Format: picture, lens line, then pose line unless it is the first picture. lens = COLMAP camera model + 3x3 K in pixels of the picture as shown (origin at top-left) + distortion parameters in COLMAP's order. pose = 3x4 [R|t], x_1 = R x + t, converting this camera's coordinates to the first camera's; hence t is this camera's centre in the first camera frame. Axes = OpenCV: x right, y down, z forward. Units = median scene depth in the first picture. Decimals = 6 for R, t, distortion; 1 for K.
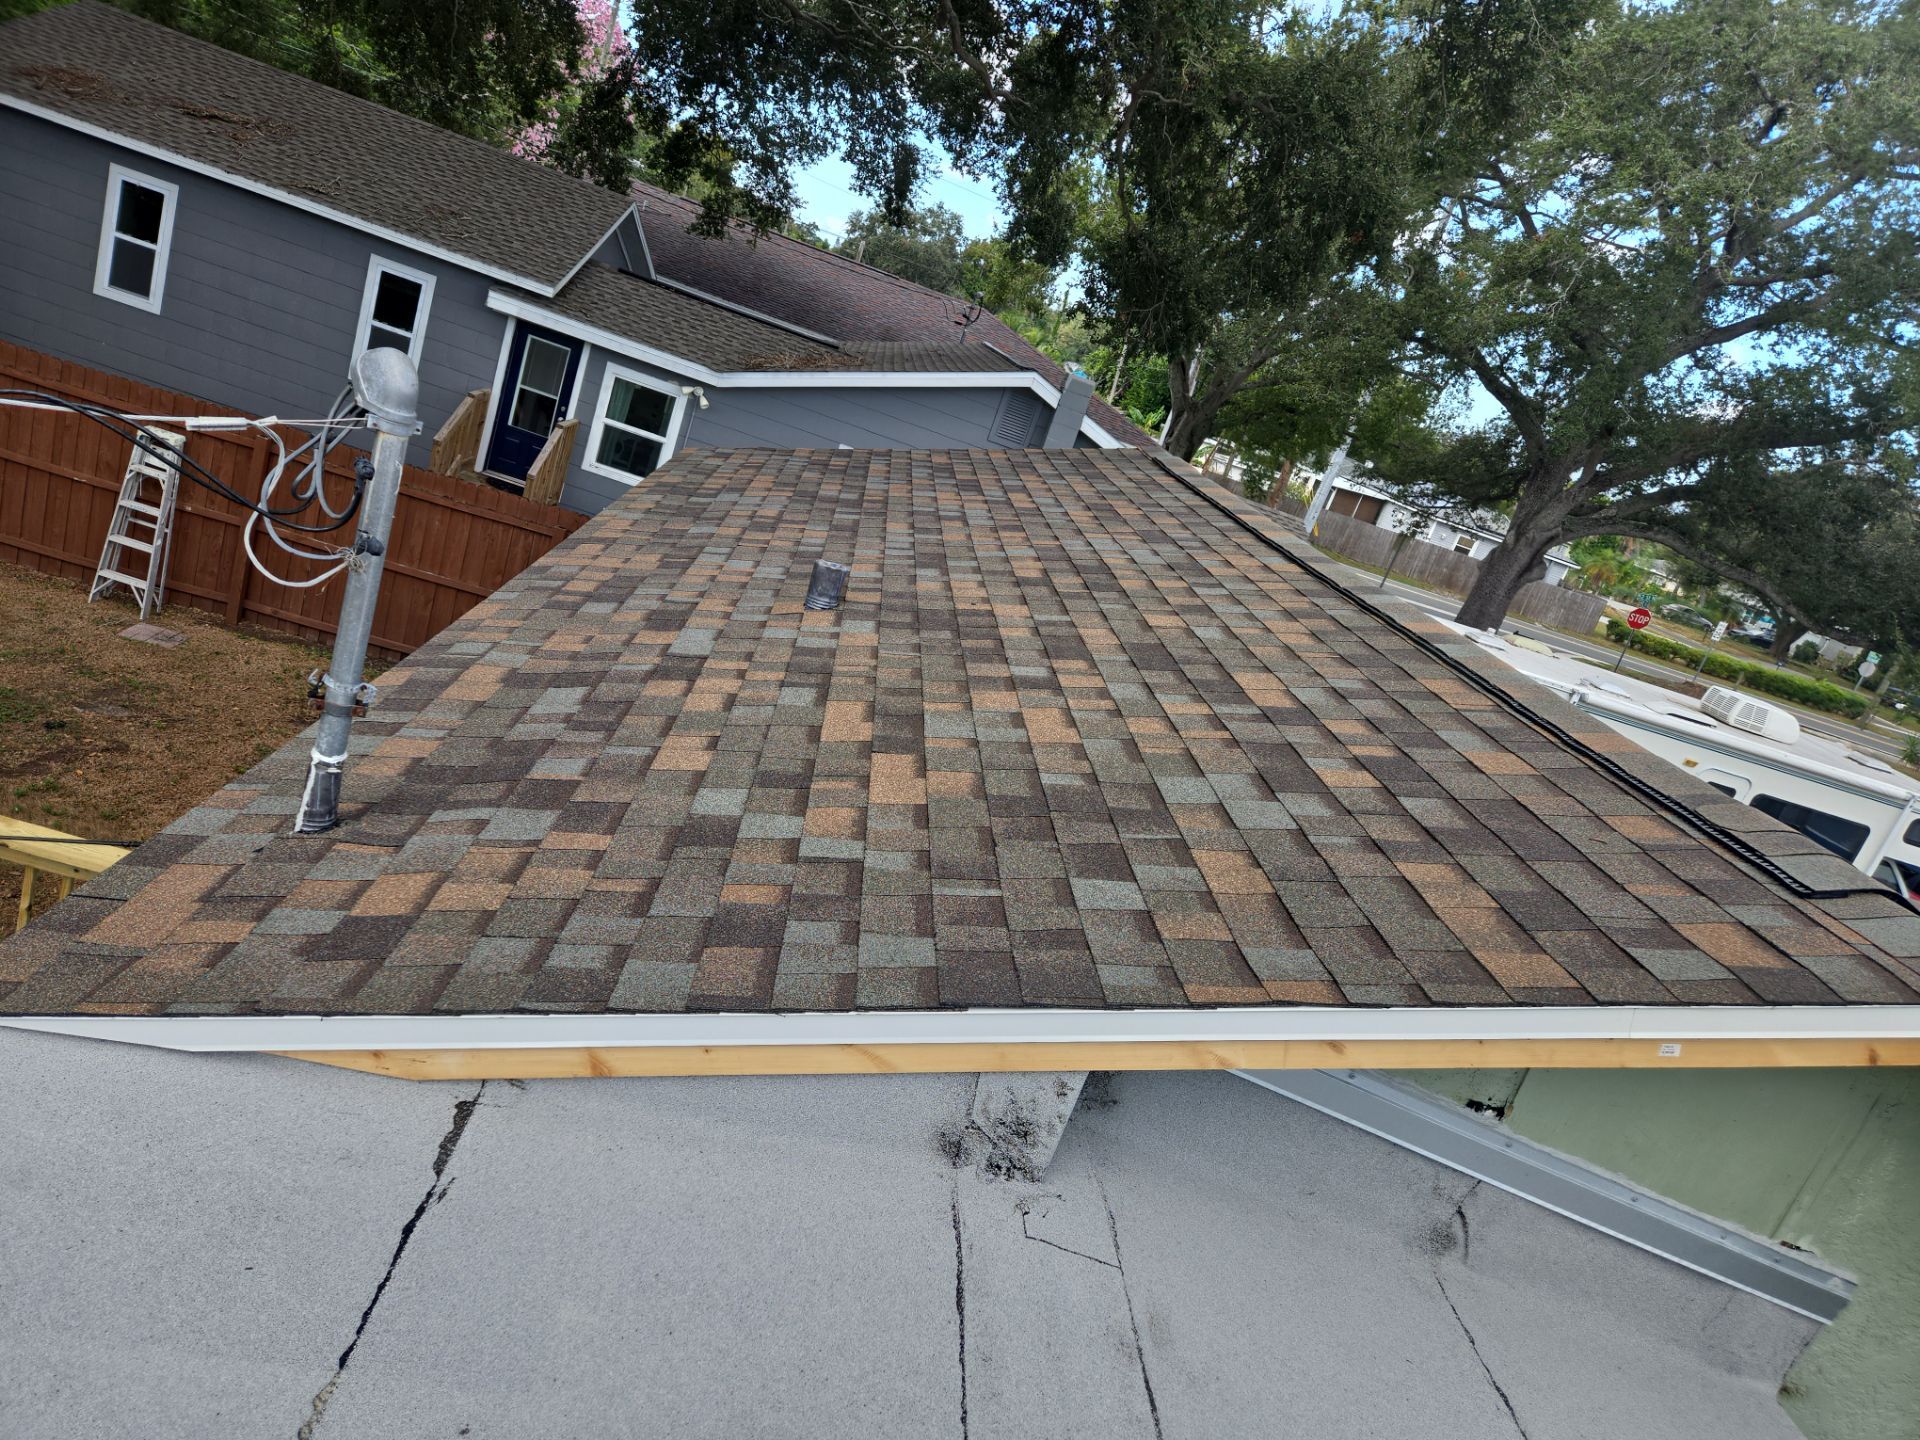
lens RADIAL K [[1268.0, 0, 941.3], [0, 1268.0, 724.9], [0, 0, 1]] dist [0.058648, -0.055730]
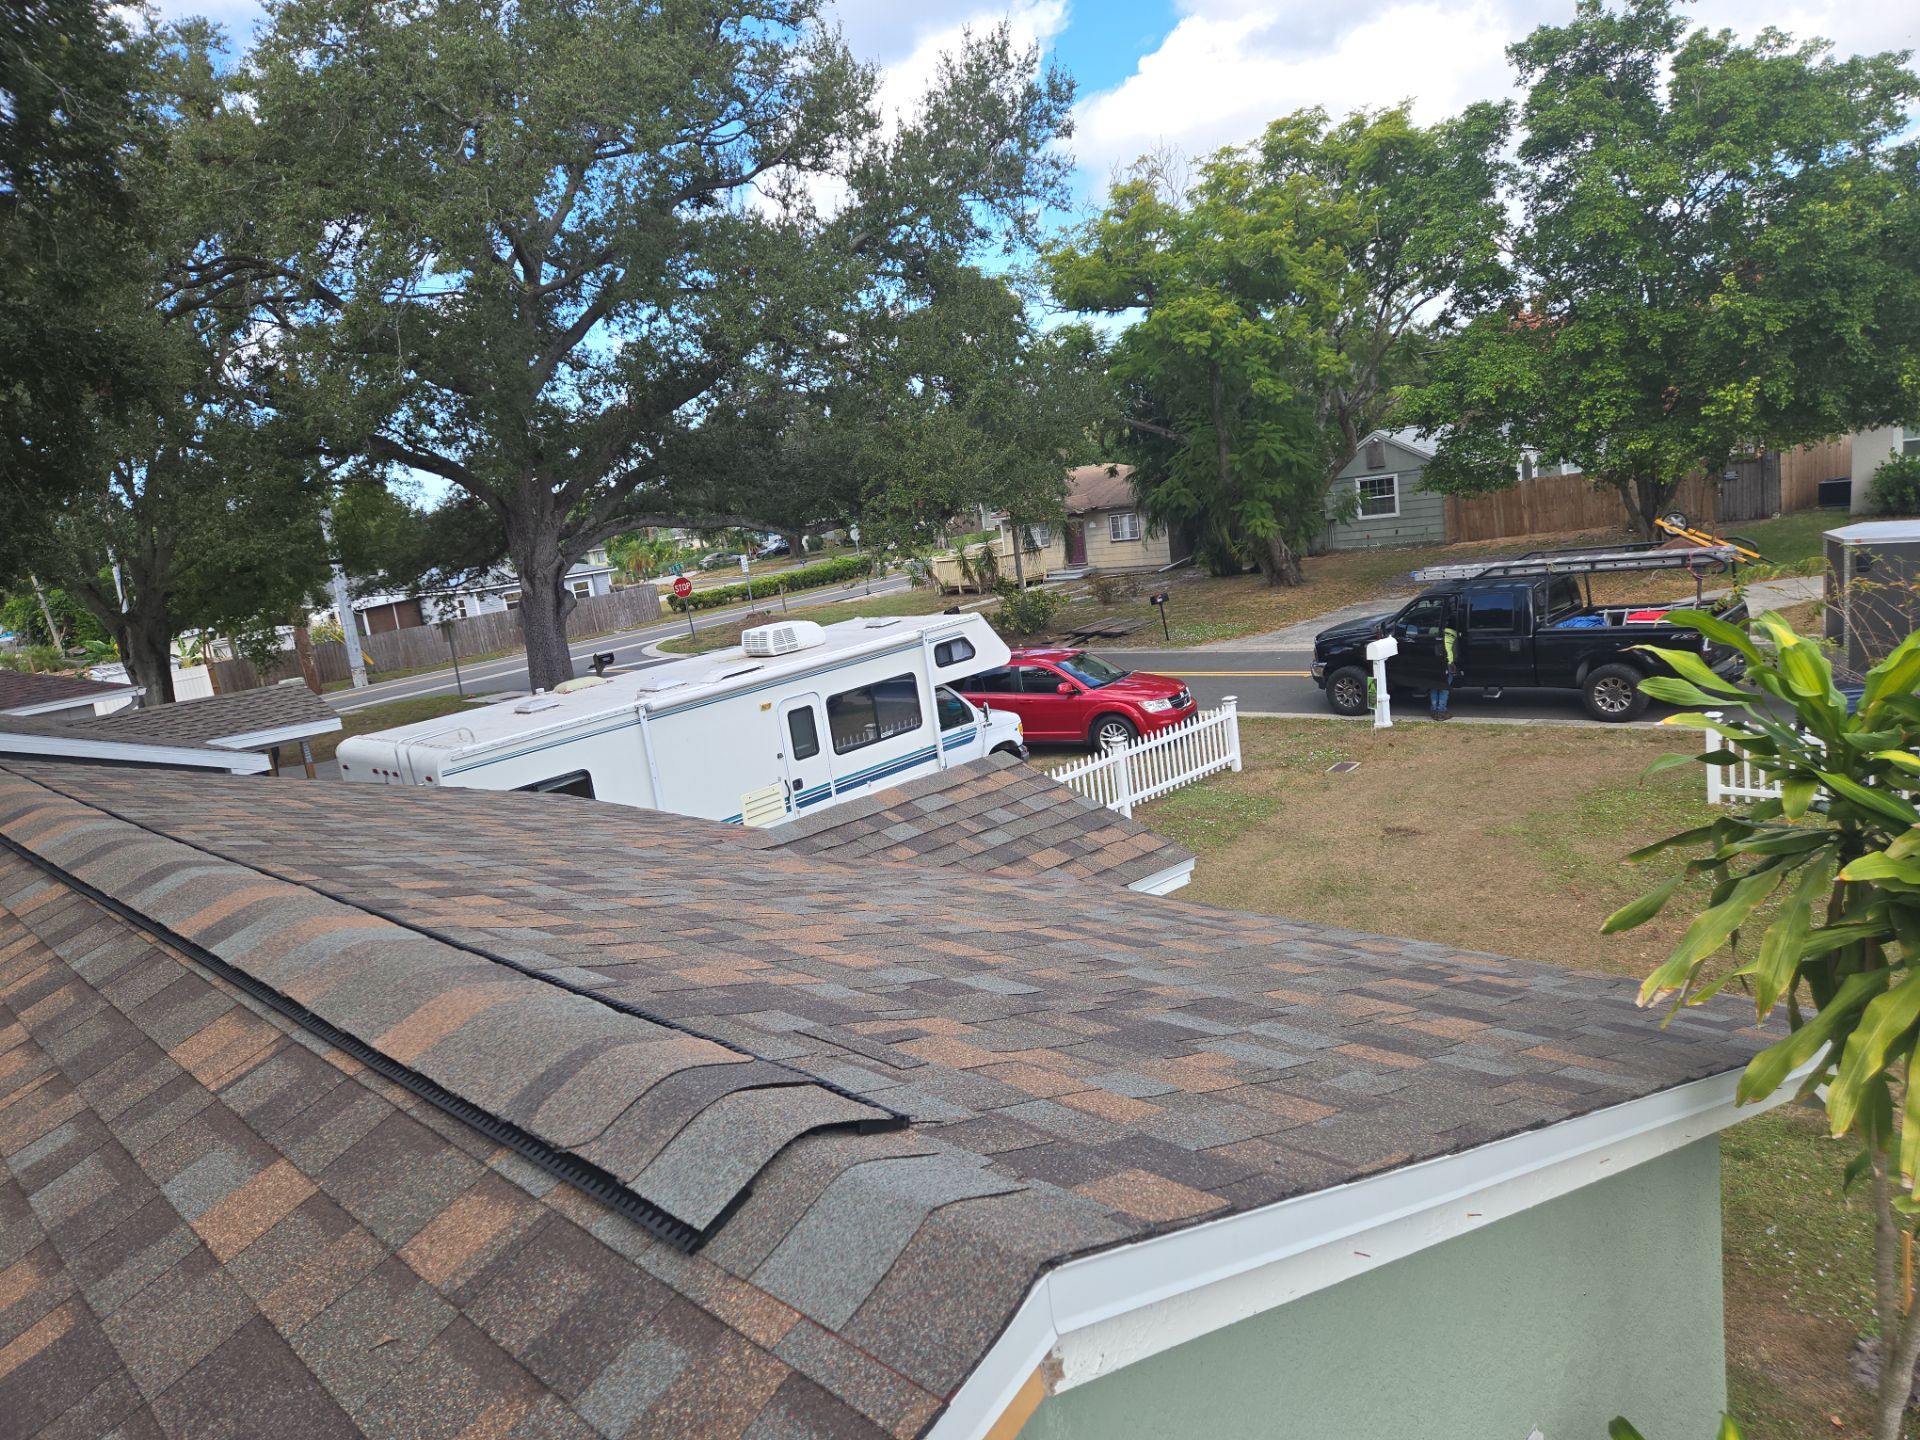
lens RADIAL K [[1230.2, 0, 960.0], [0, 1230.2, 720.0], [0, 0, 1]] dist [0.033962, -0.051217]
pose [[0.645571, -0.519849, 0.559459, 0.271289], [0.545821, 0.826443, 0.138097, -0.027923], [-0.534151, 0.216213, 0.817273, 0.228768]]
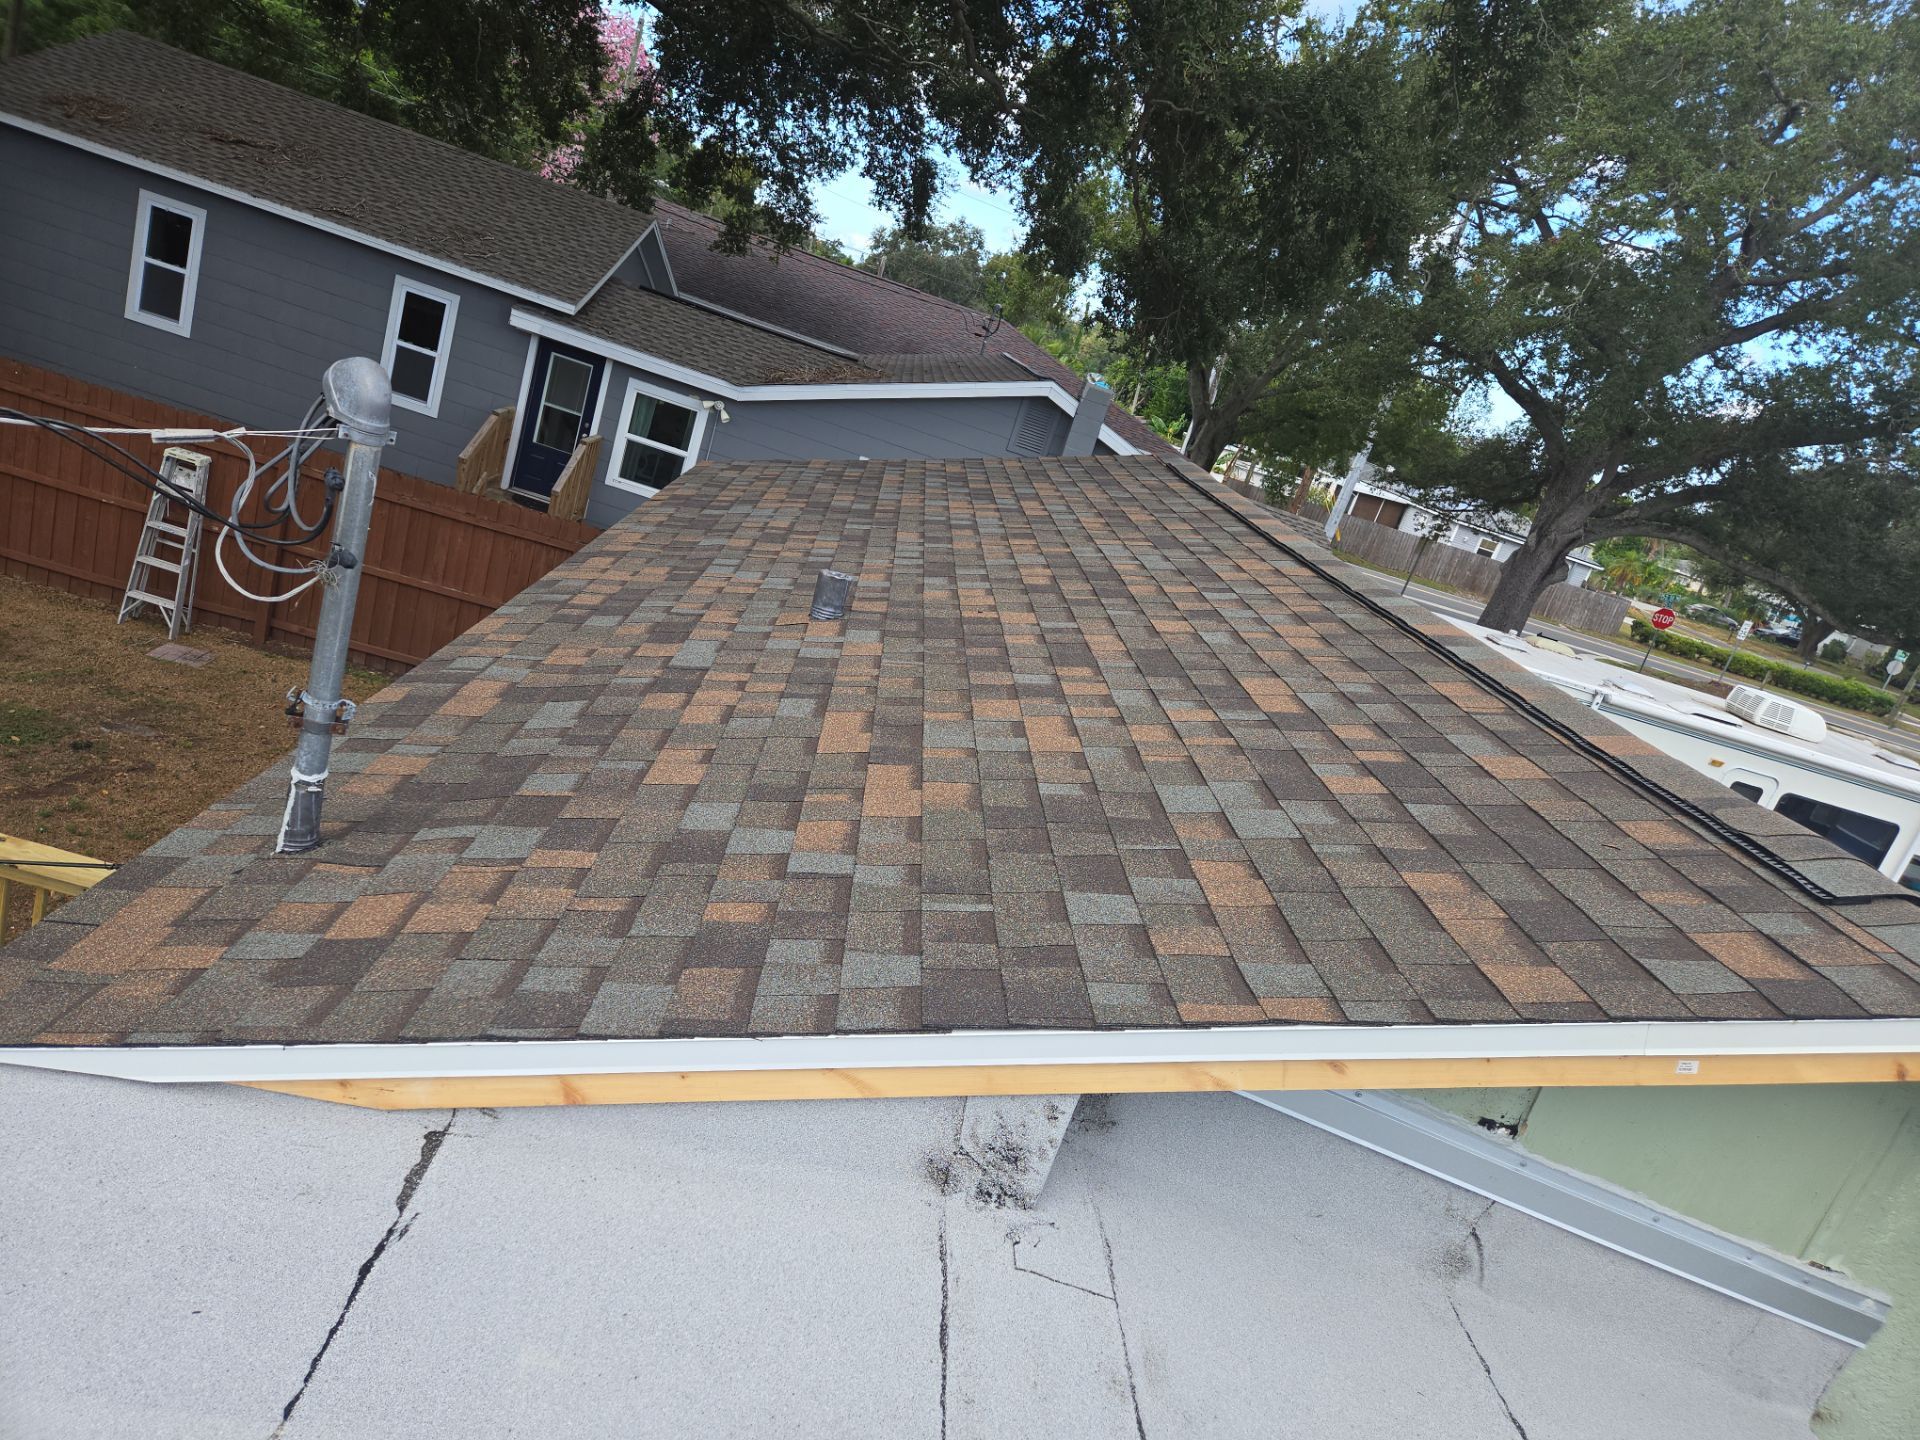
lens RADIAL K [[1257.4, 0, 960.0], [0, 1257.4, 720.0], [0, 0, 1]] dist [0.062518, -0.056653]
pose [[0.999889, -0.012392, -0.008257, 0.013769], [0.012303, 0.999866, -0.010788, -0.000441], [0.008389, 0.010686, 0.999908, 0.015792]]
